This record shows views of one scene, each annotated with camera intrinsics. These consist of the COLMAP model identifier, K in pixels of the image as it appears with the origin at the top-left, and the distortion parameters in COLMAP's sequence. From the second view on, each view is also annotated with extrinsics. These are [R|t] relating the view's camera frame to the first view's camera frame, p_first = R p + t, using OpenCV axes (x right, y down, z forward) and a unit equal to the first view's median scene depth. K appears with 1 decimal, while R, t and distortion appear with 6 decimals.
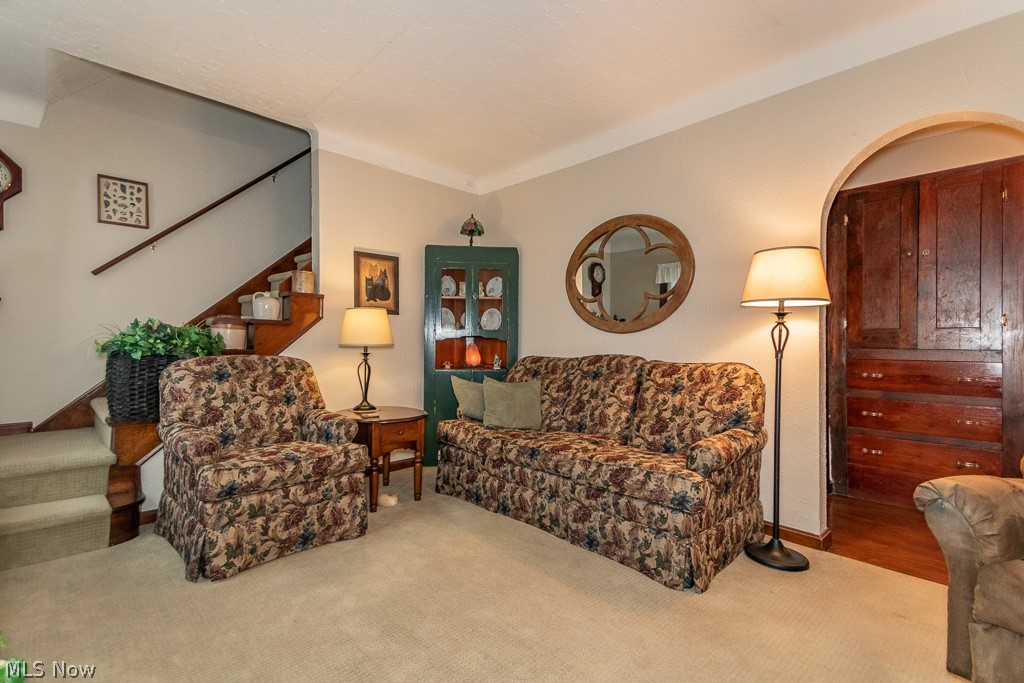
lens RADIAL K [[480.0, 0, 510.7], [0, 480.0, 341.9], [0, 0, 1]] dist [0.038703, -0.002851]
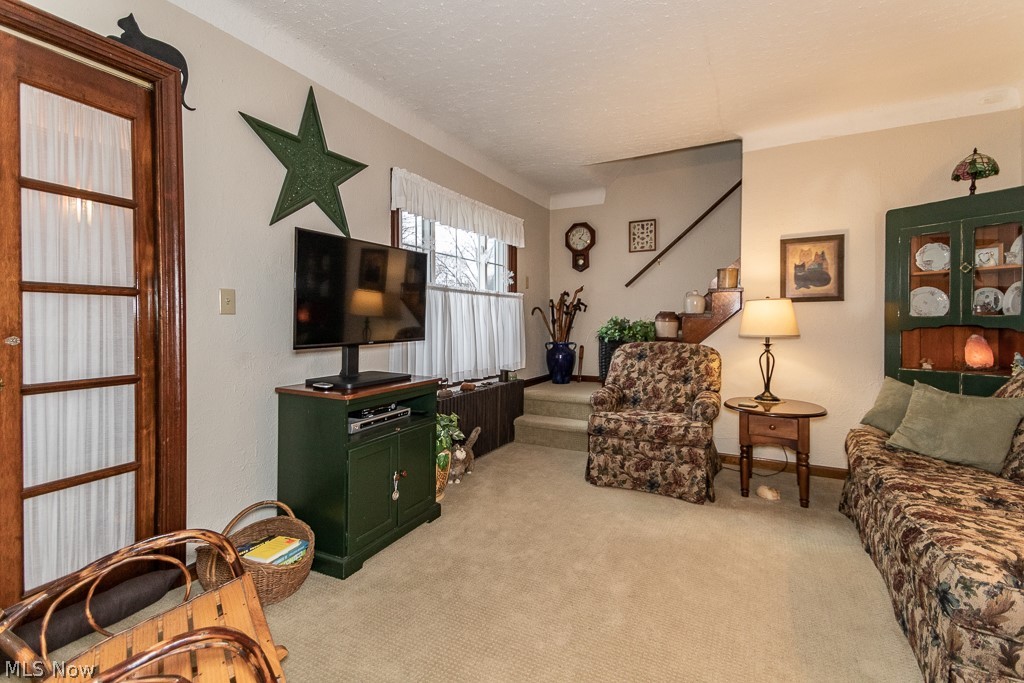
lens RADIAL K [[480.0, 0, 478.7], [0, 480.0, 320.1], [0, 0, 1]] dist [0.038703, -0.002851]
pose [[0.258929, -0.011683, -0.965826, 0.570447], [0.006552, 0.999925, -0.010339, -0.021195], [0.965874, -0.003651, 0.258986, 0.170443]]
